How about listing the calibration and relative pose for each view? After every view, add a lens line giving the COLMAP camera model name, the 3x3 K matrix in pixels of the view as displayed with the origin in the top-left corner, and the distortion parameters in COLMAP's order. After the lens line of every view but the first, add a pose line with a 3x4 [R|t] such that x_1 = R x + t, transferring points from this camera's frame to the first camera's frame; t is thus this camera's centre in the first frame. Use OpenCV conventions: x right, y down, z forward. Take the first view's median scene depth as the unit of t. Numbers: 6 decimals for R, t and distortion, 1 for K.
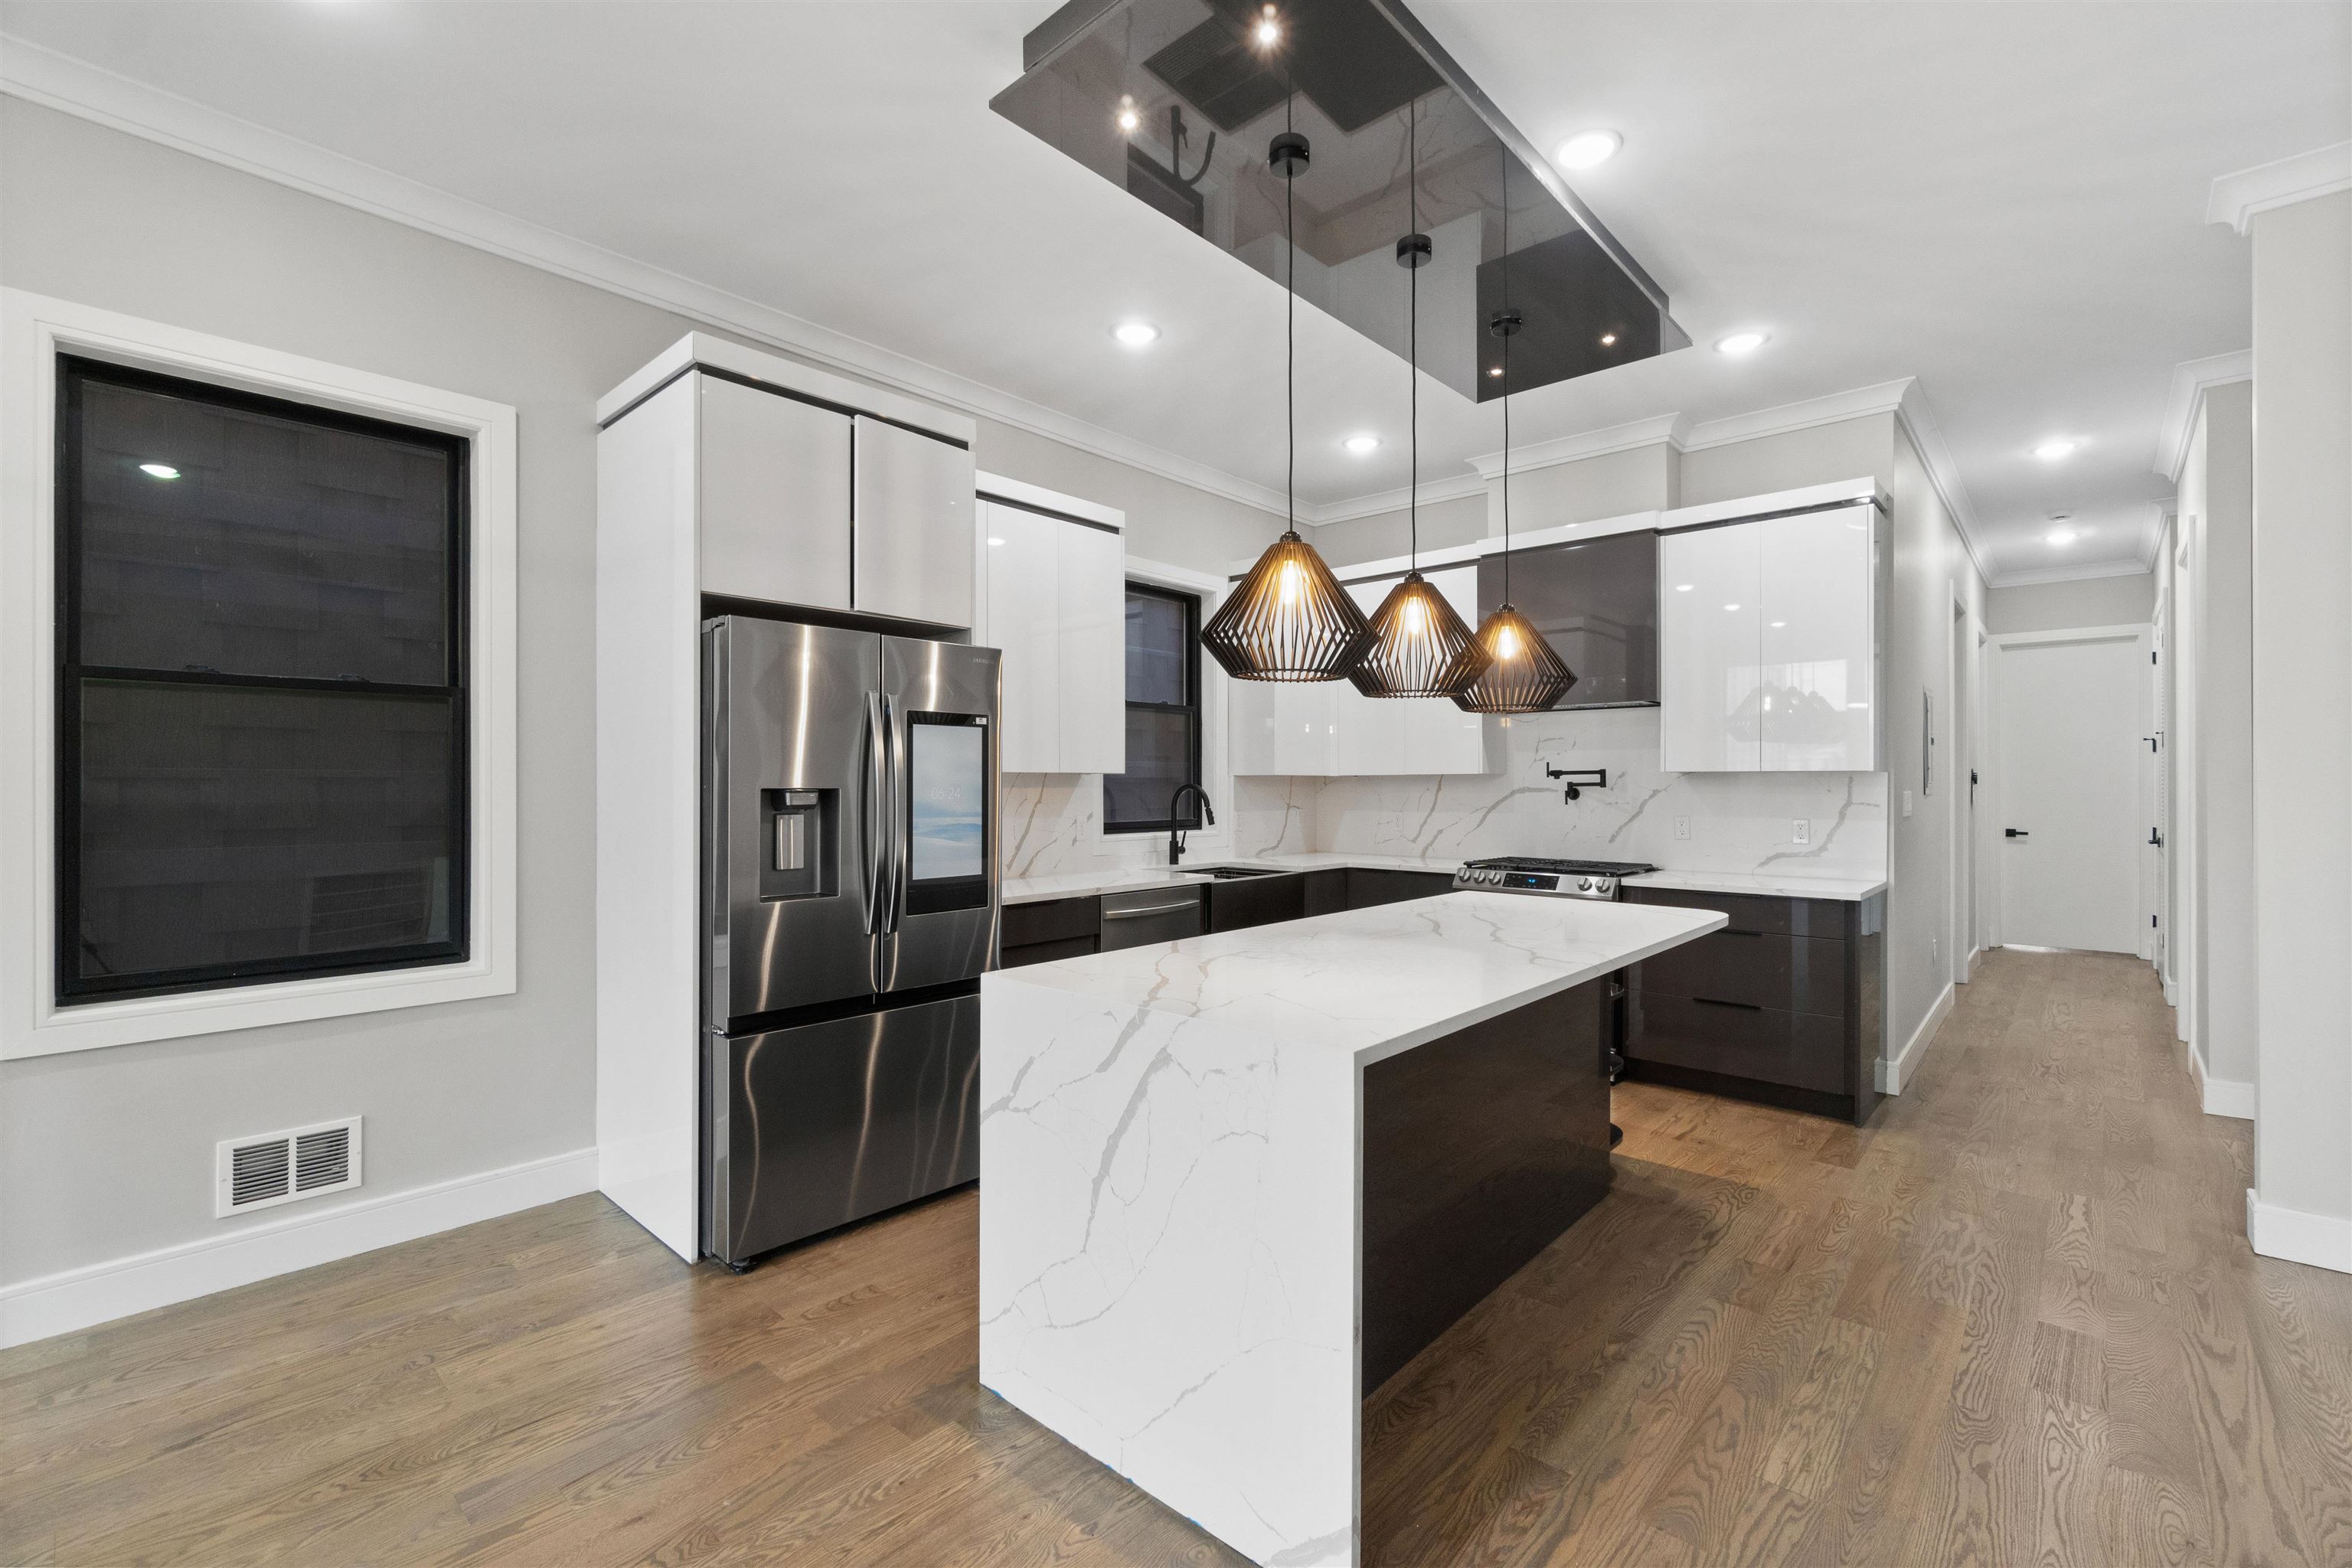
lens RADIAL K [[1008.5, 0, 1170.1], [0, 1008.5, 780.8], [0, 0, 1]] dist [-0.002722, -0.000202]
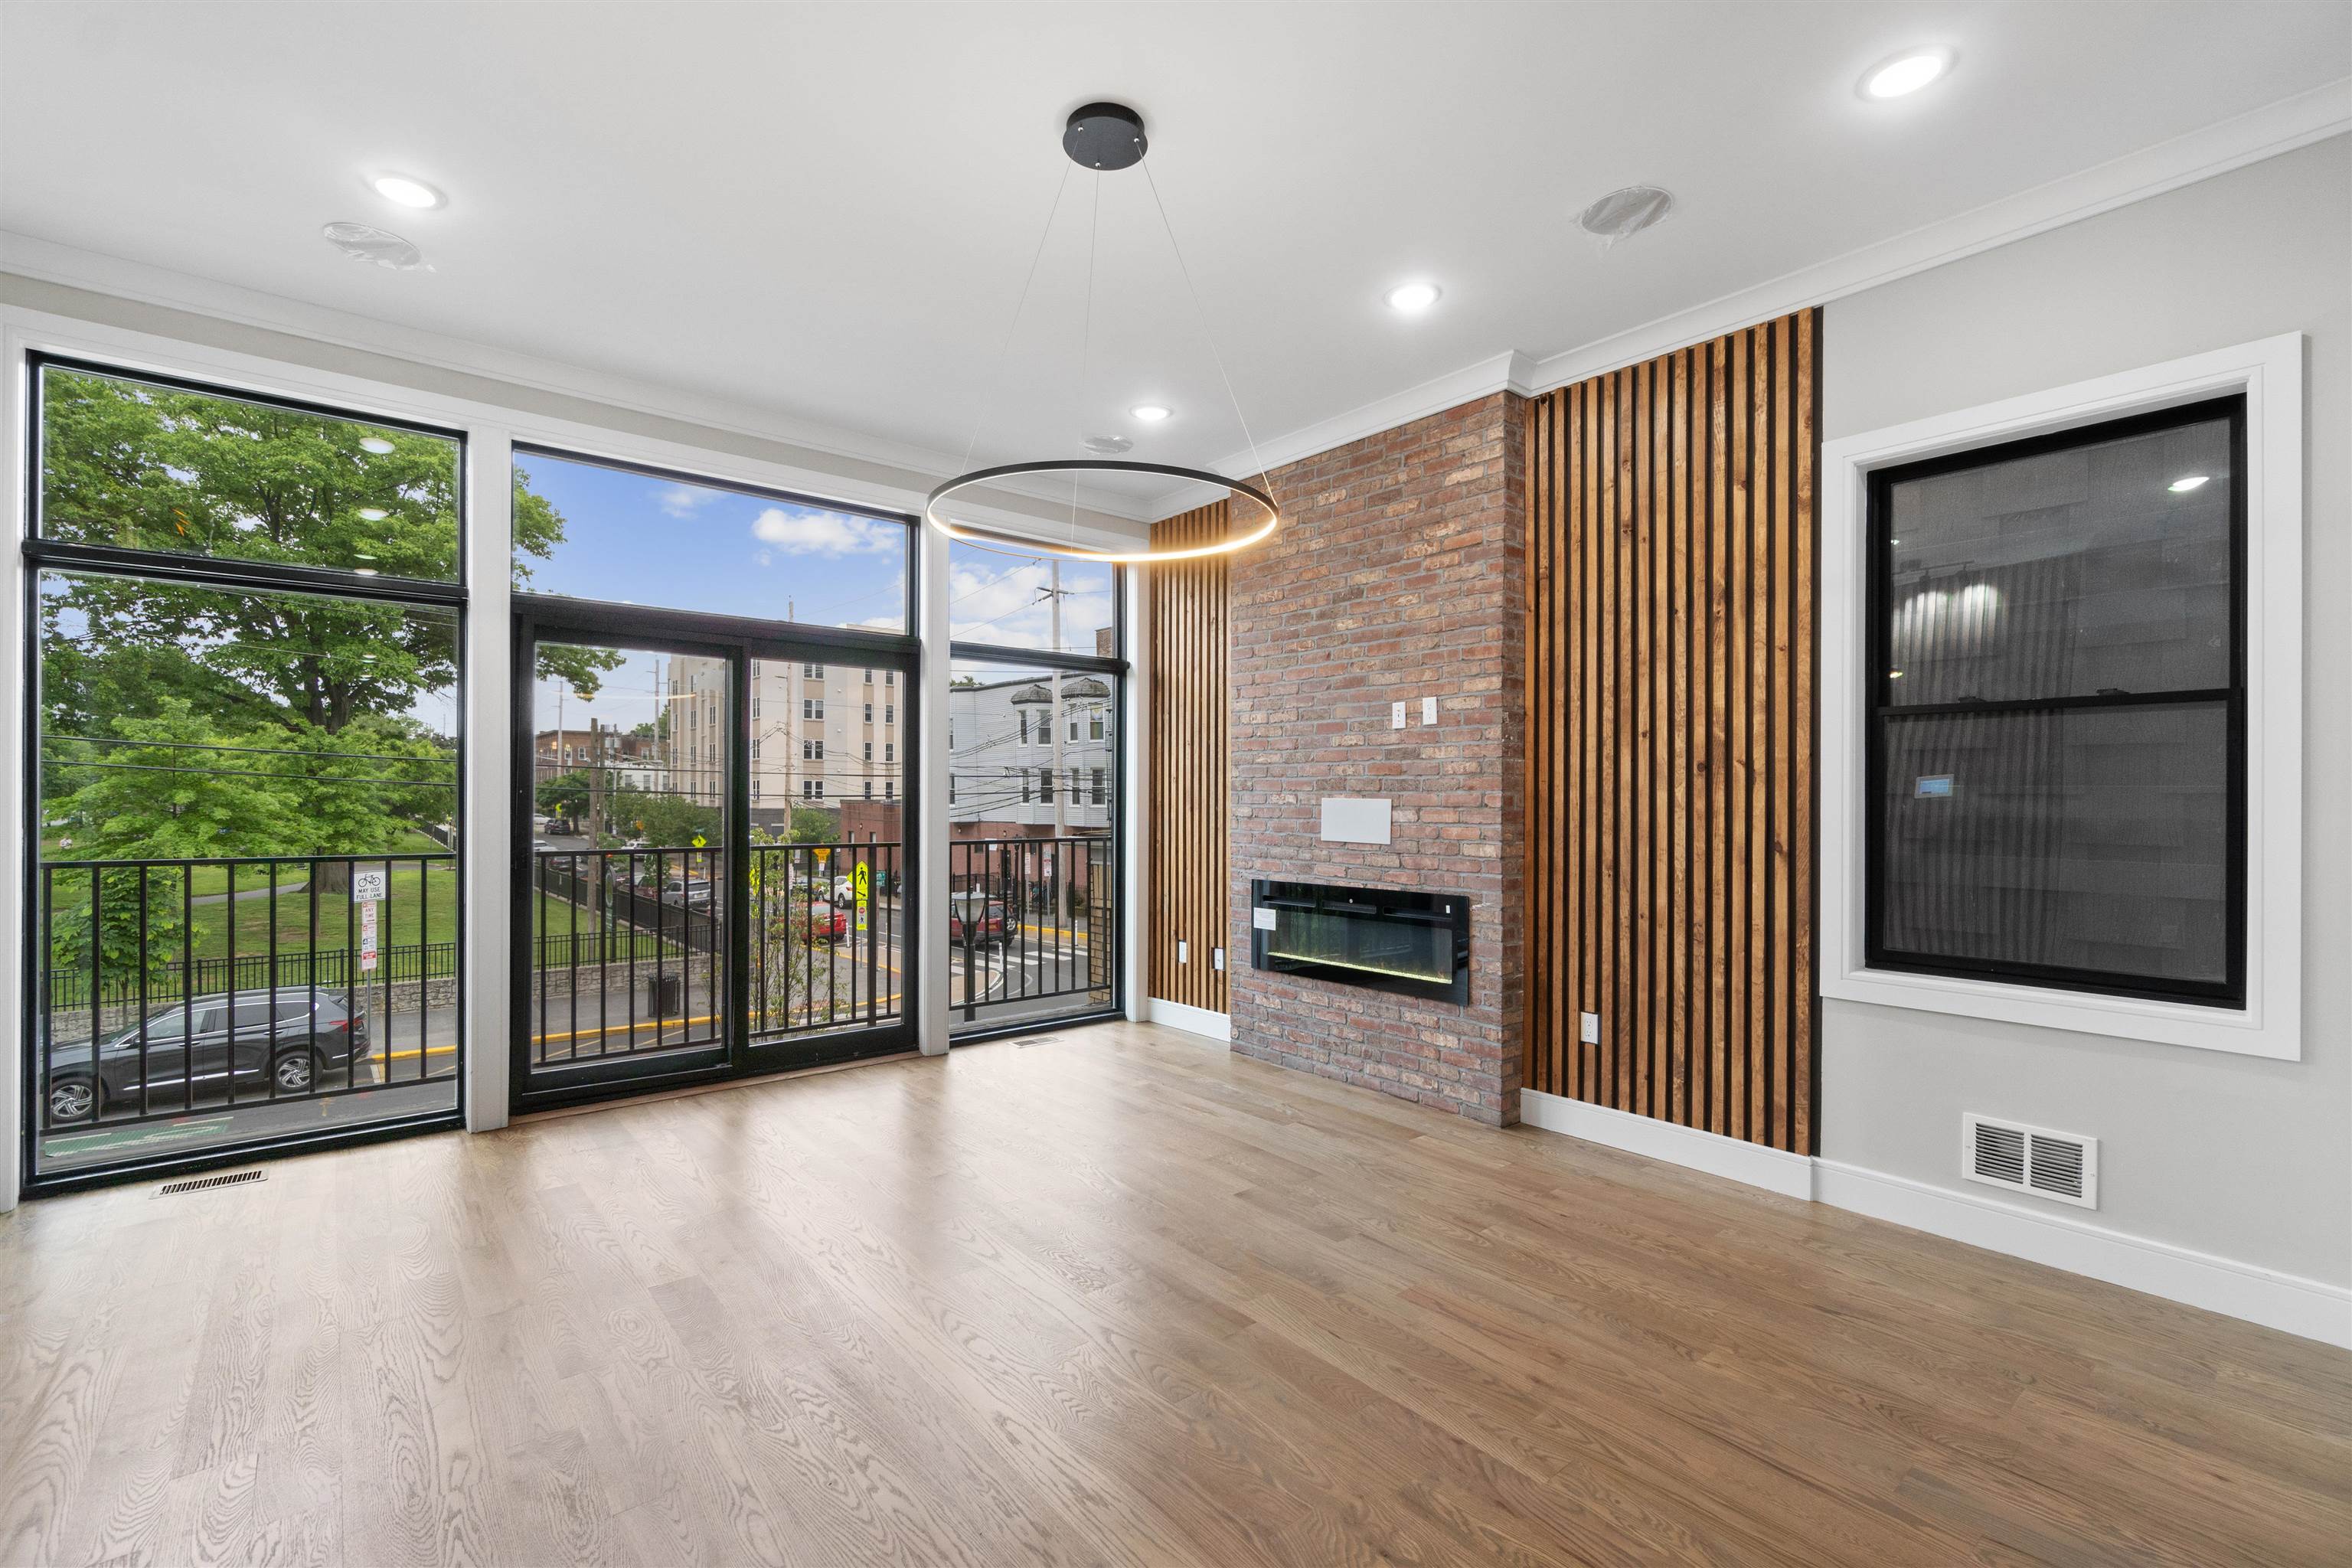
lens RADIAL K [[1024.7, 0, 1173.8], [0, 1024.7, 797.8], [0, 0, 1]] dist [-0.000920, 0.000870]
pose [[-0.138337, -0.000396, -0.990385, 0.289080], [-0.000873, 1.000000, -0.000278, 0.001750], [0.990385, 0.000826, -0.138337, 0.230463]]
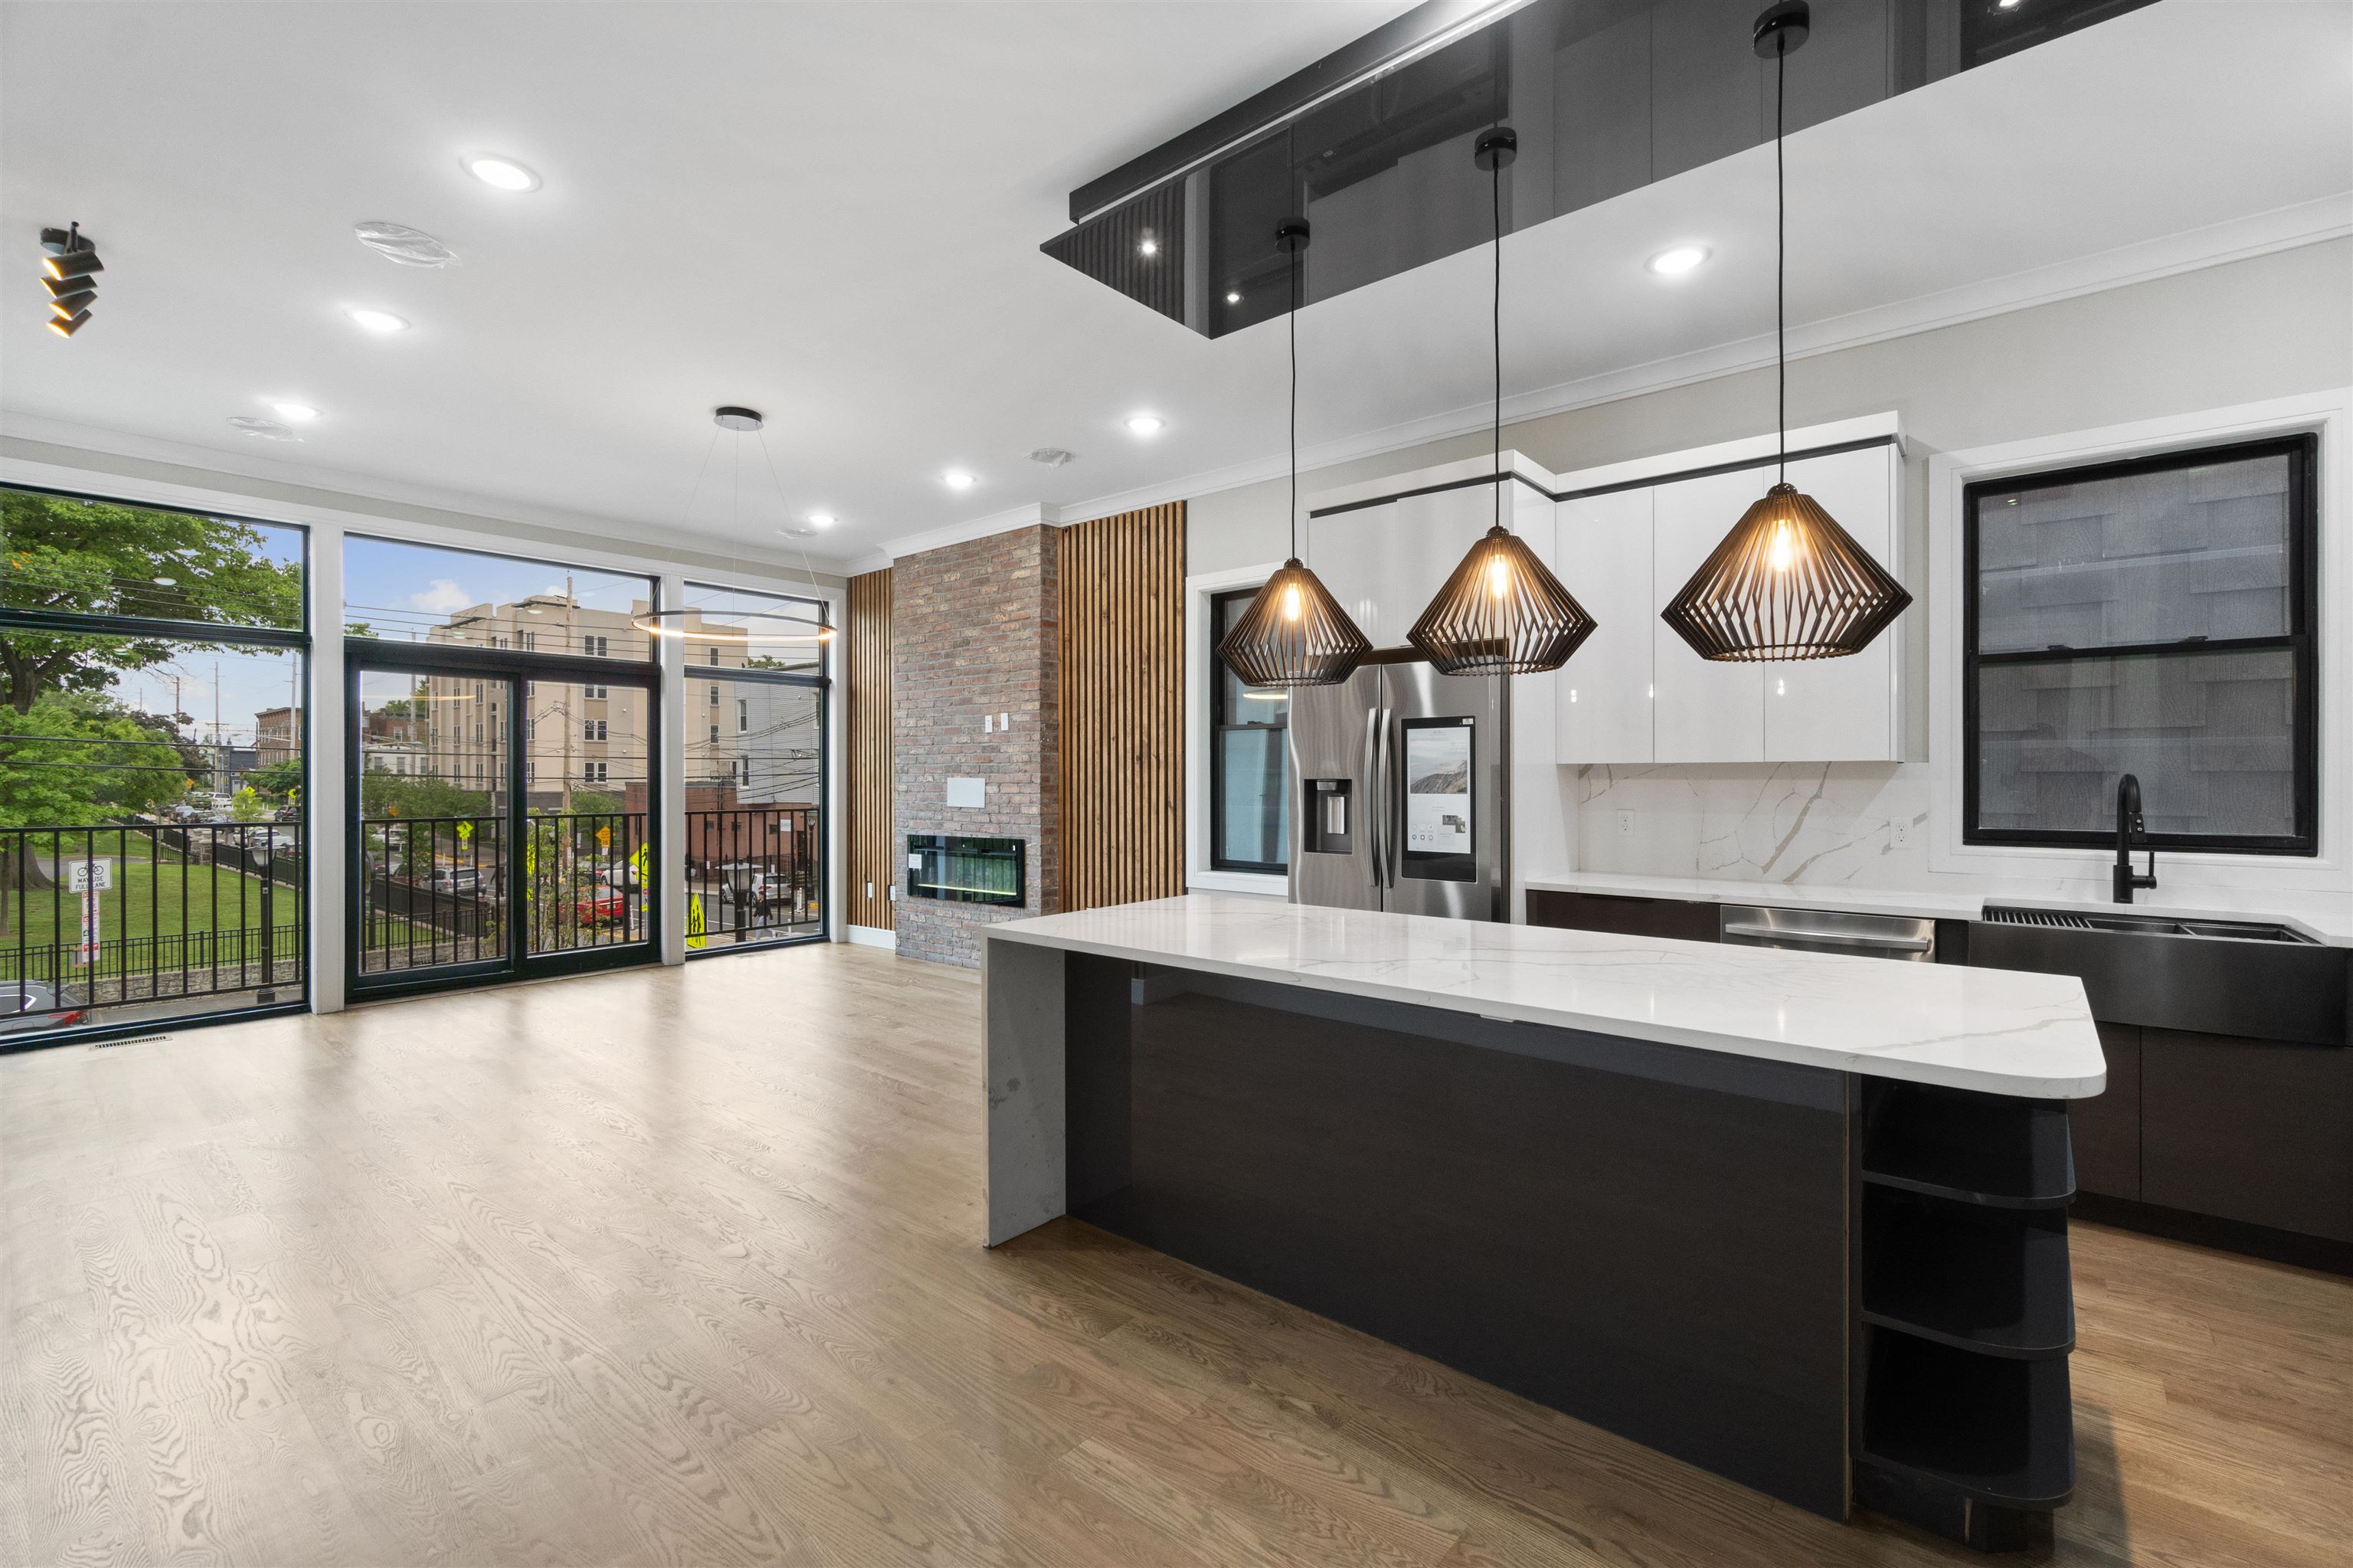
lens RADIAL K [[1010.5, 0, 1175.6], [0, 1010.5, 777.8], [0, 0, 1]] dist [-0.001654, 0.000722]
pose [[0.042617, -0.000027, -0.999091, 1.039174], [0.005152, 0.999987, 0.000193, 0.003433], [0.999078, -0.005155, 0.042617, 0.663855]]
